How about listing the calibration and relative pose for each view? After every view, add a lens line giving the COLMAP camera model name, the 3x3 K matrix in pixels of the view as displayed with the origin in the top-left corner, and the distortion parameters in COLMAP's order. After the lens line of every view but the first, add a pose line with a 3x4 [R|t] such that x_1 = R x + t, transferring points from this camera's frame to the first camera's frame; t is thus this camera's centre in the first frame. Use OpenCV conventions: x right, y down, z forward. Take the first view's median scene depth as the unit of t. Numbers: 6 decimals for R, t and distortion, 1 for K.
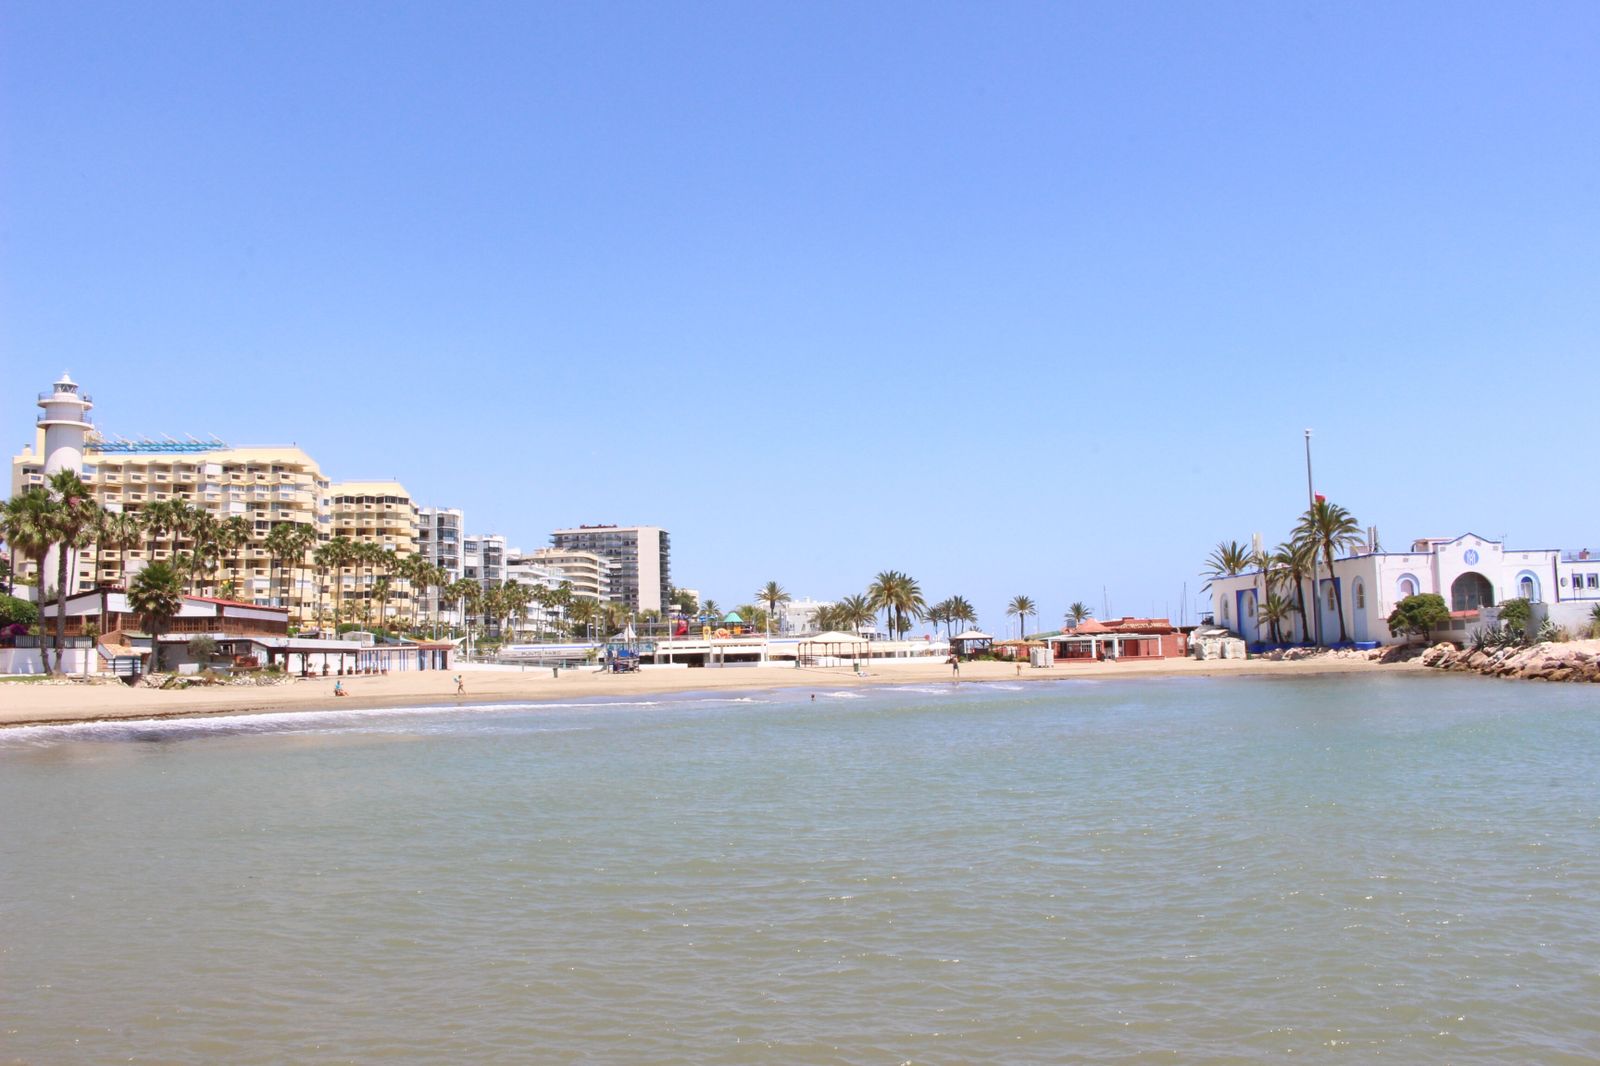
lens RADIAL K [[1258.5, 0, 793.0], [0, 1258.5, 539.2], [0, 0, 1]] dist [-0.105400, 0.010797]
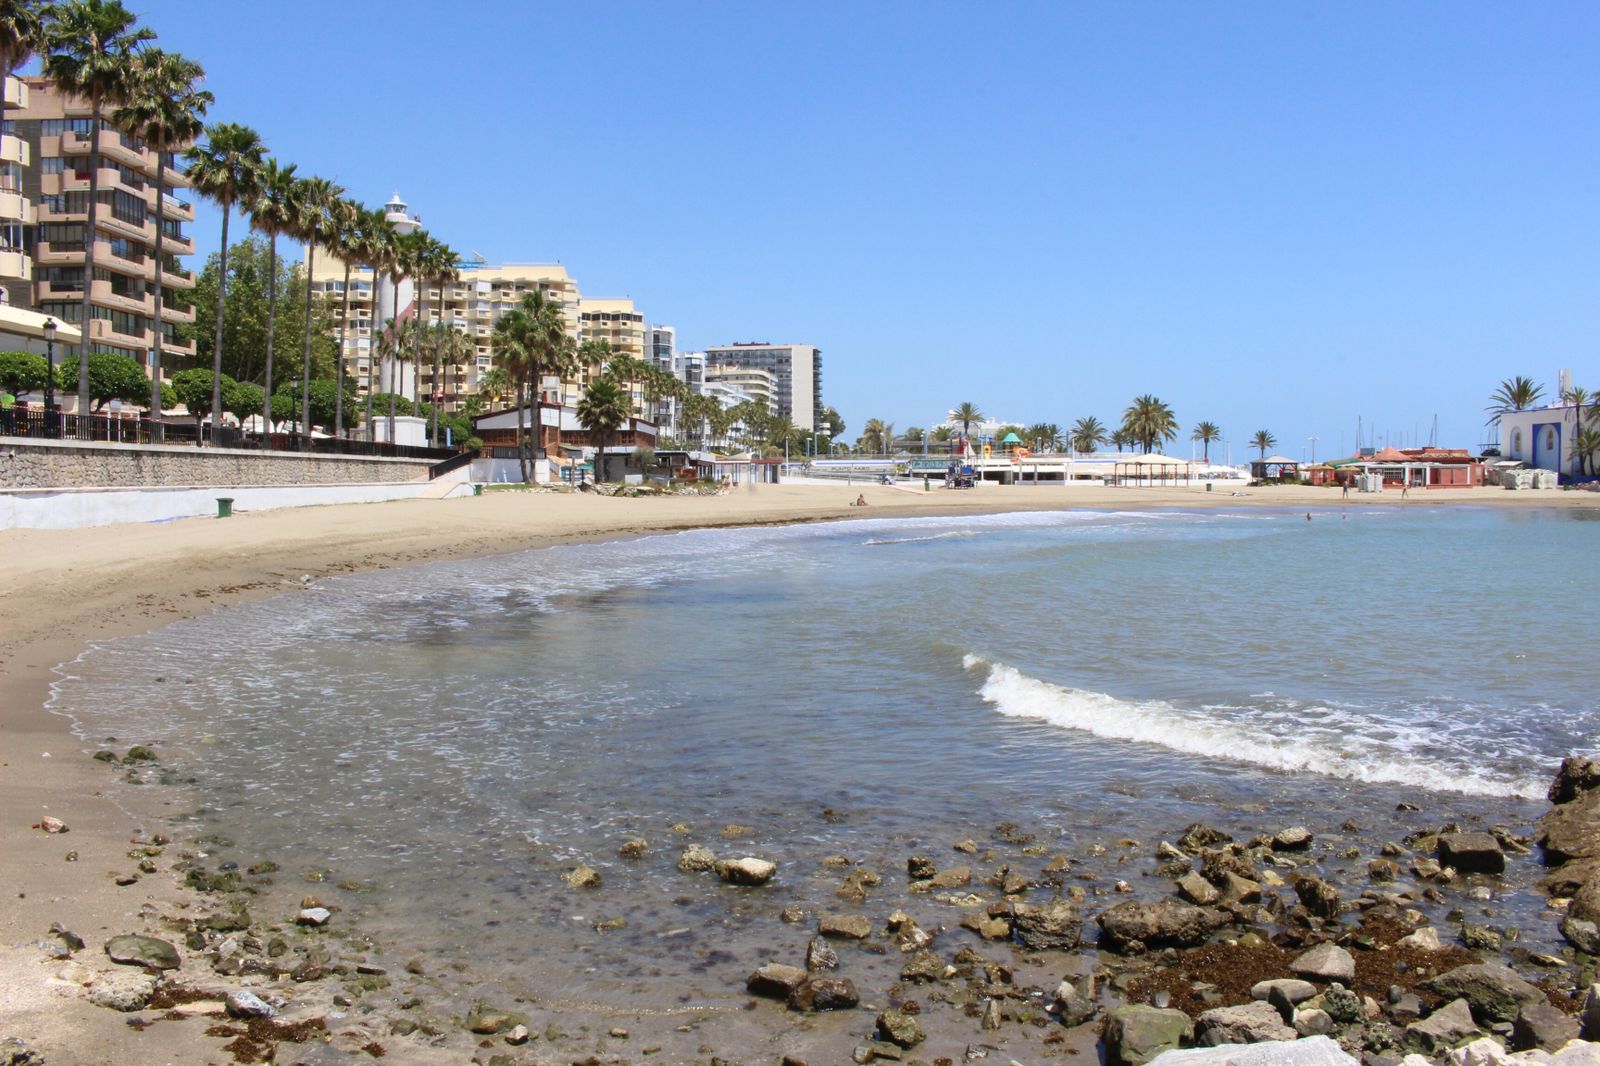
lens RADIAL K [[1258.5, 0, 805.5], [0, 1258.5, 527.6], [0, 0, 1]] dist [-0.105400, 0.010797]
pose [[0.997794, 0.021876, -0.062679, -0.180766], [-0.013260, 0.990796, 0.134715, -0.001420], [0.065049, -0.133586, 0.988900, -0.053836]]
